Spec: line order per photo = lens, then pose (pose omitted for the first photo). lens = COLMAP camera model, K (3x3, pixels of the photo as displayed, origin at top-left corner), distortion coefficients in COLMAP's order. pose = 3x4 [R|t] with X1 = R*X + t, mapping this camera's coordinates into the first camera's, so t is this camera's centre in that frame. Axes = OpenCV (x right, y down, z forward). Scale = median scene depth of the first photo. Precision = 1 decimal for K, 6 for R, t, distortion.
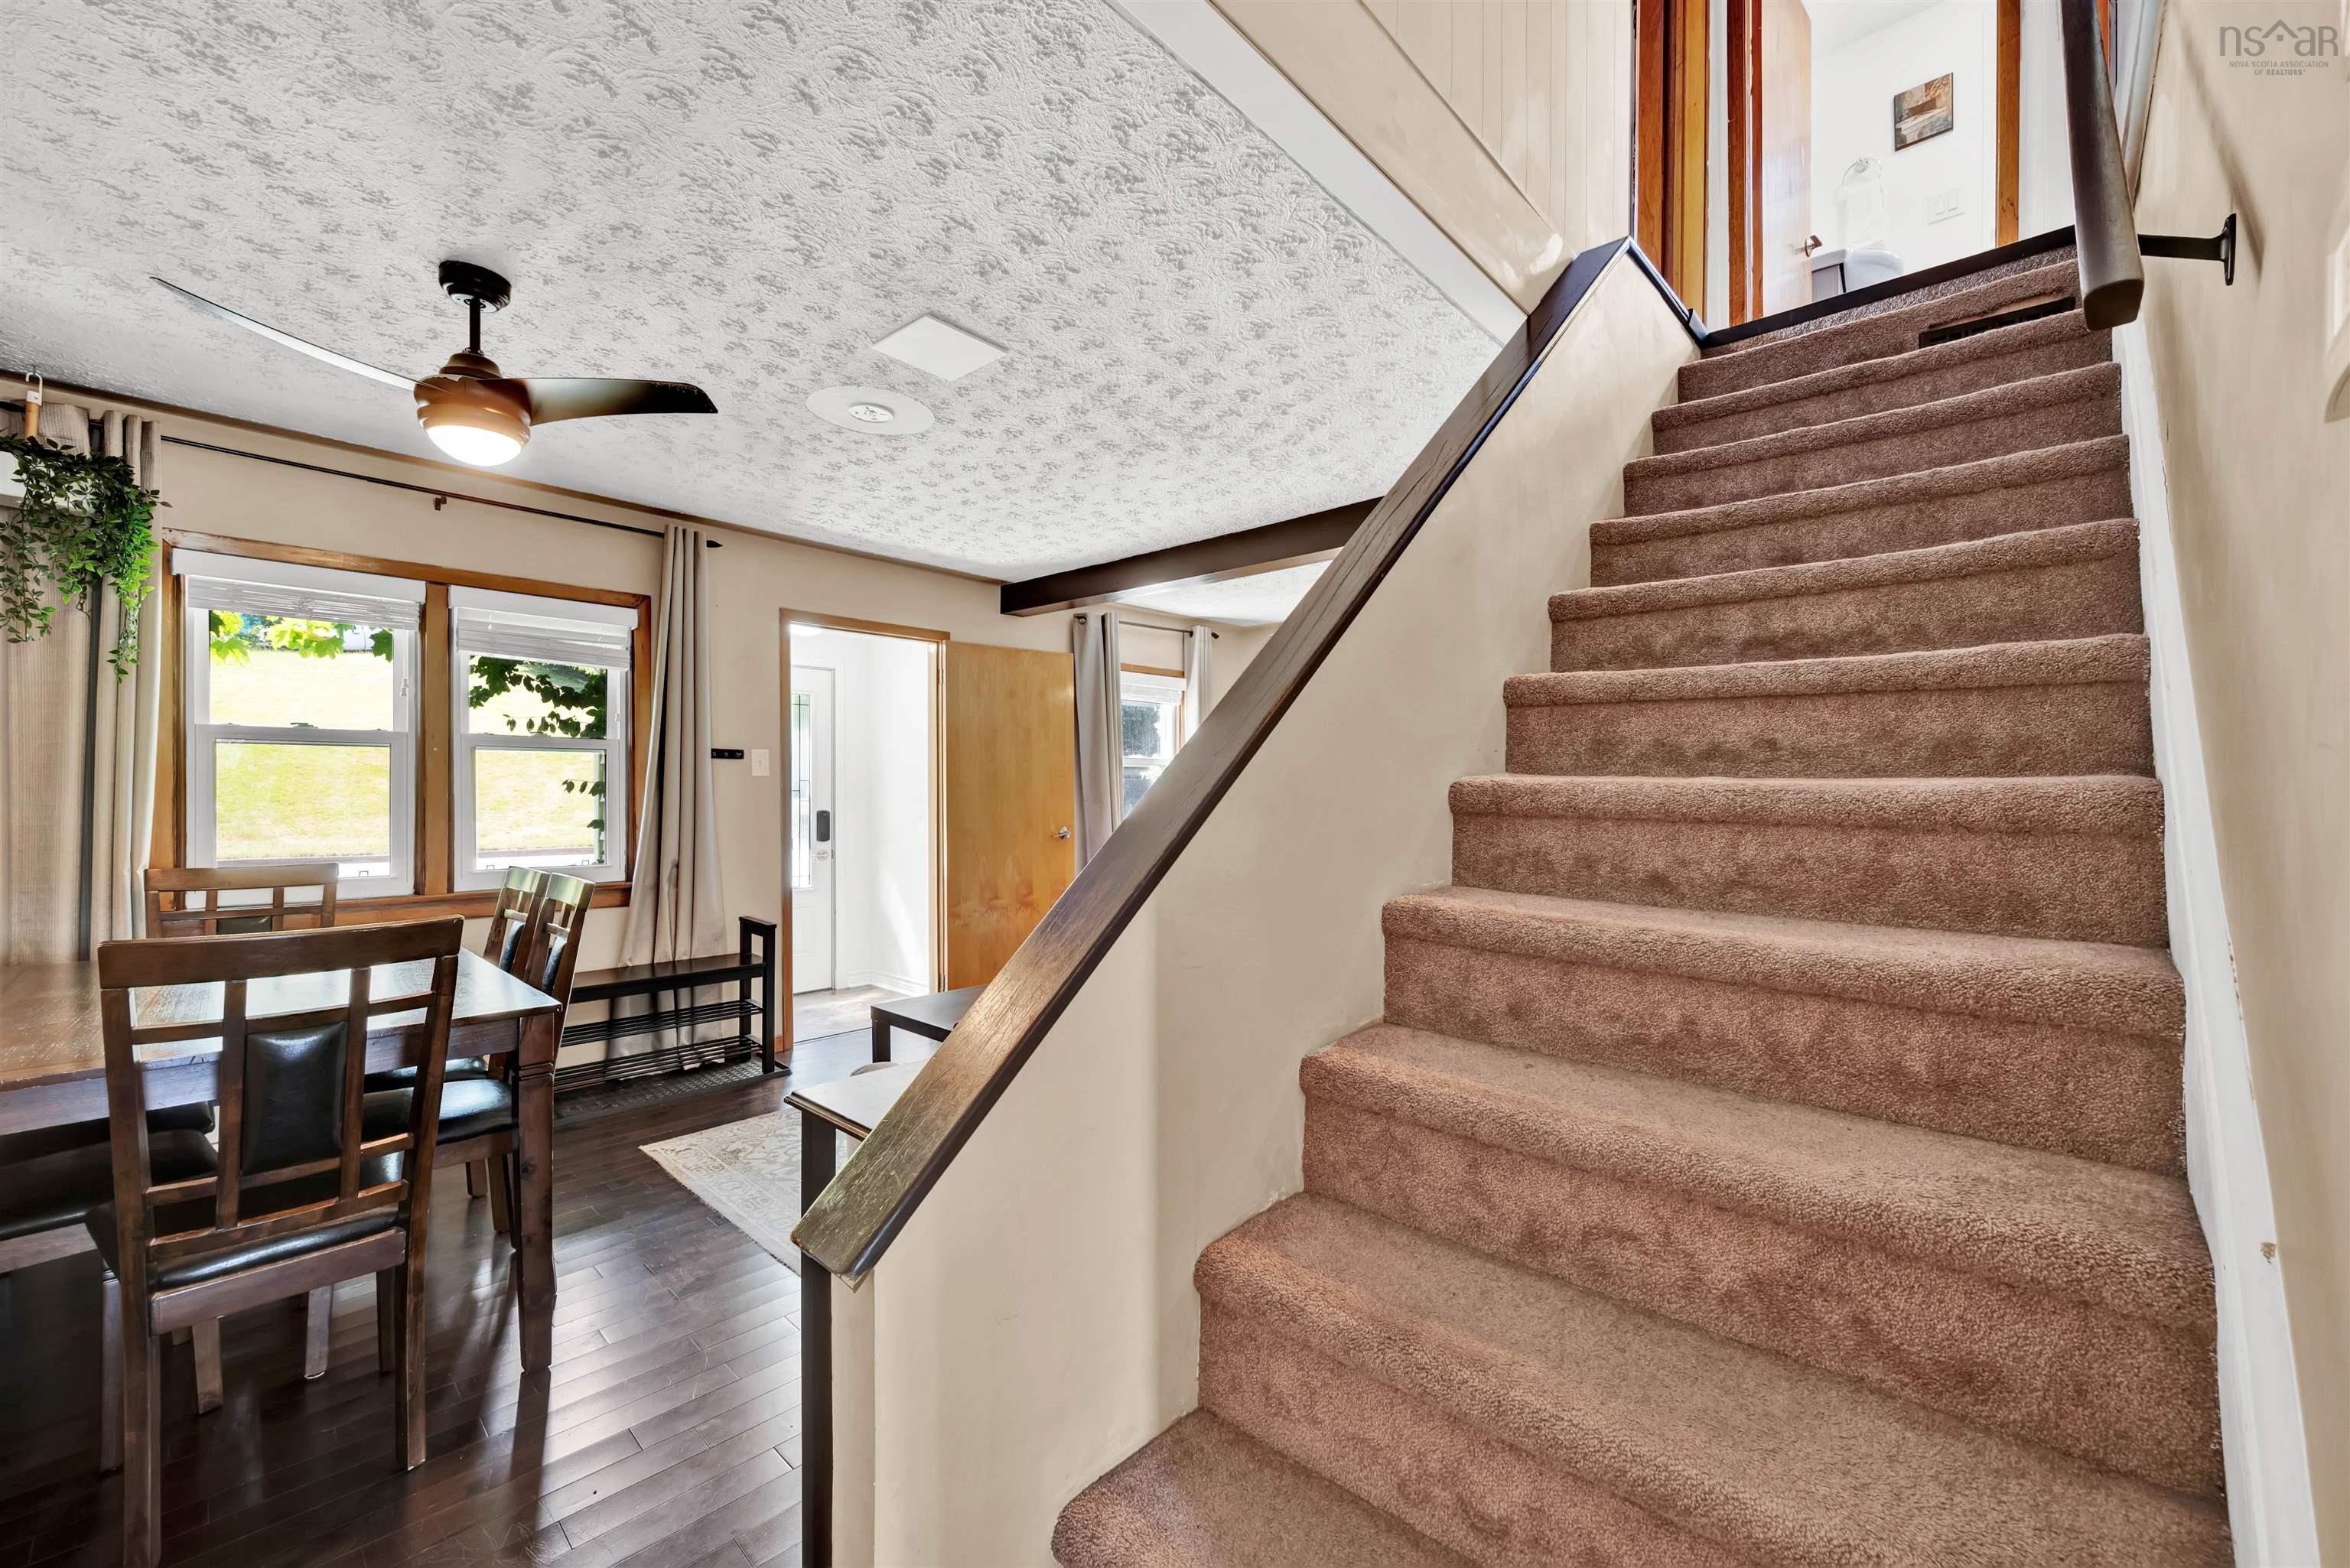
lens RADIAL K [[932.3, 0, 1170.5], [0, 932.3, 781.3], [0, 0, 1]] dist [-0.002181, 0.000430]
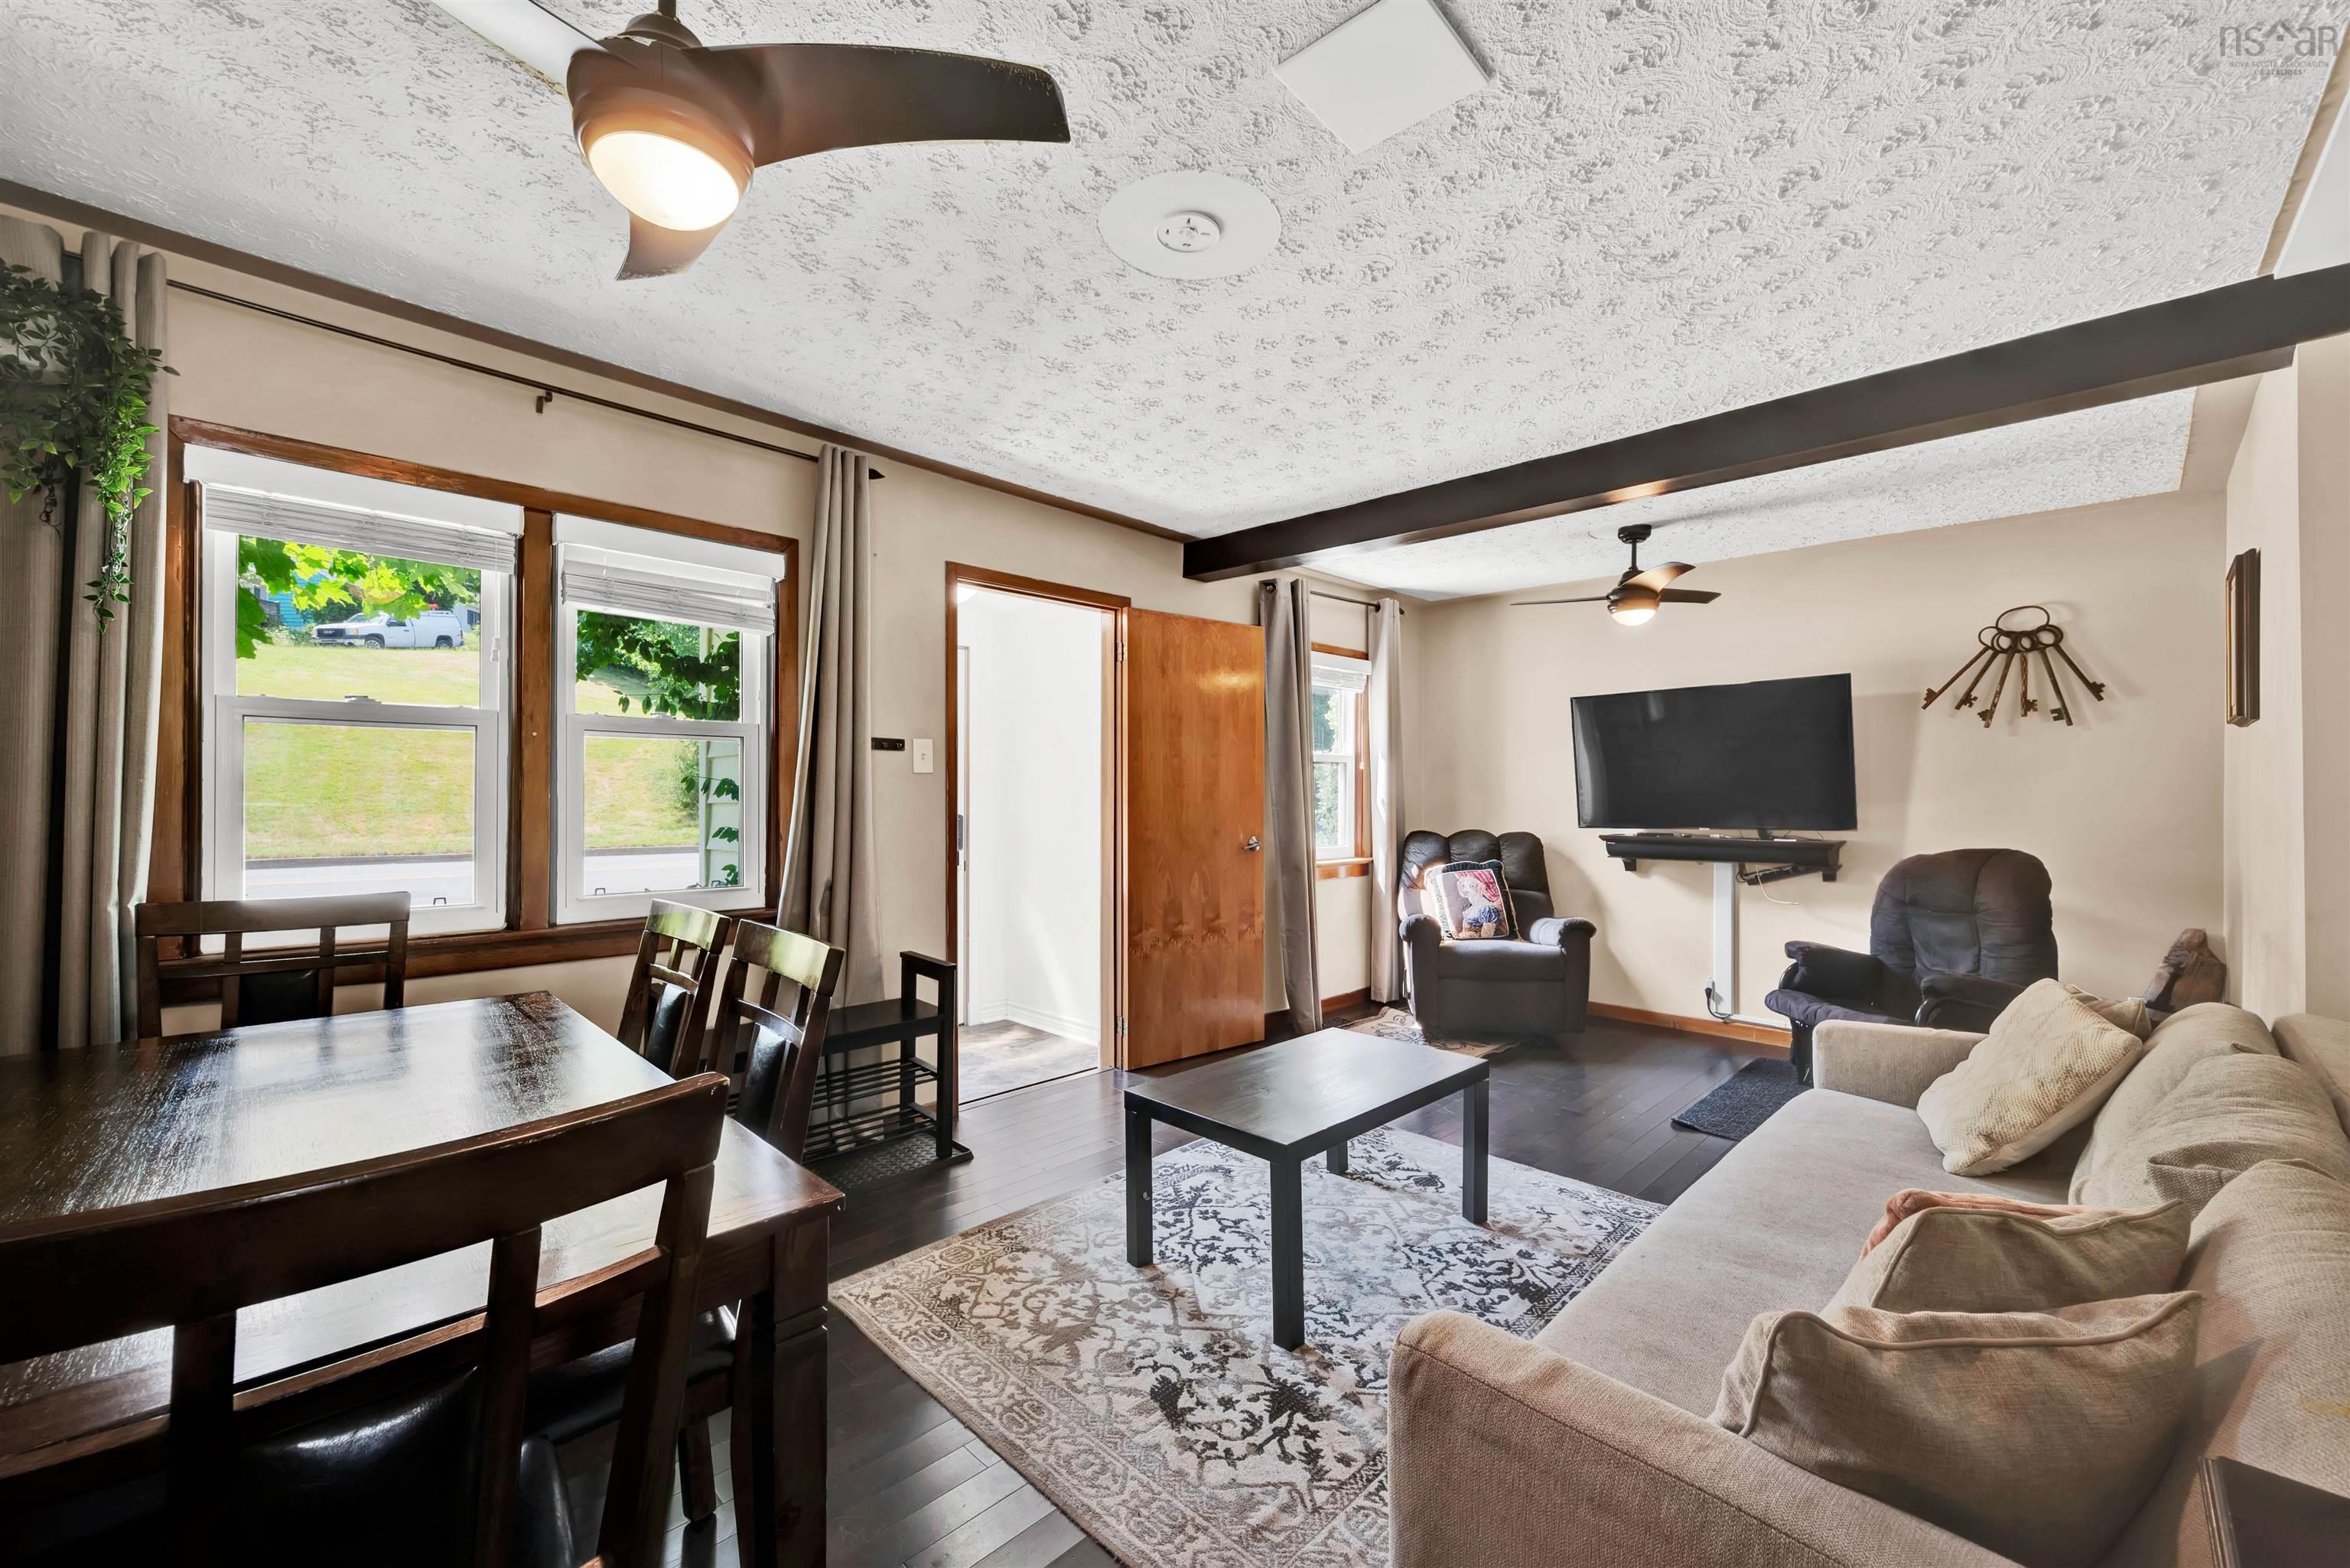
lens RADIAL K [[932.3, 0, 1172.2], [0, 932.3, 781.2], [0, 0, 1]] dist [-0.002181, 0.000430]
pose [[0.999569, 0.004890, -0.028941, -0.226732], [-0.004931, 0.999987, -0.001345, 0.001915], [0.028934, 0.001487, 0.999580, 0.238052]]
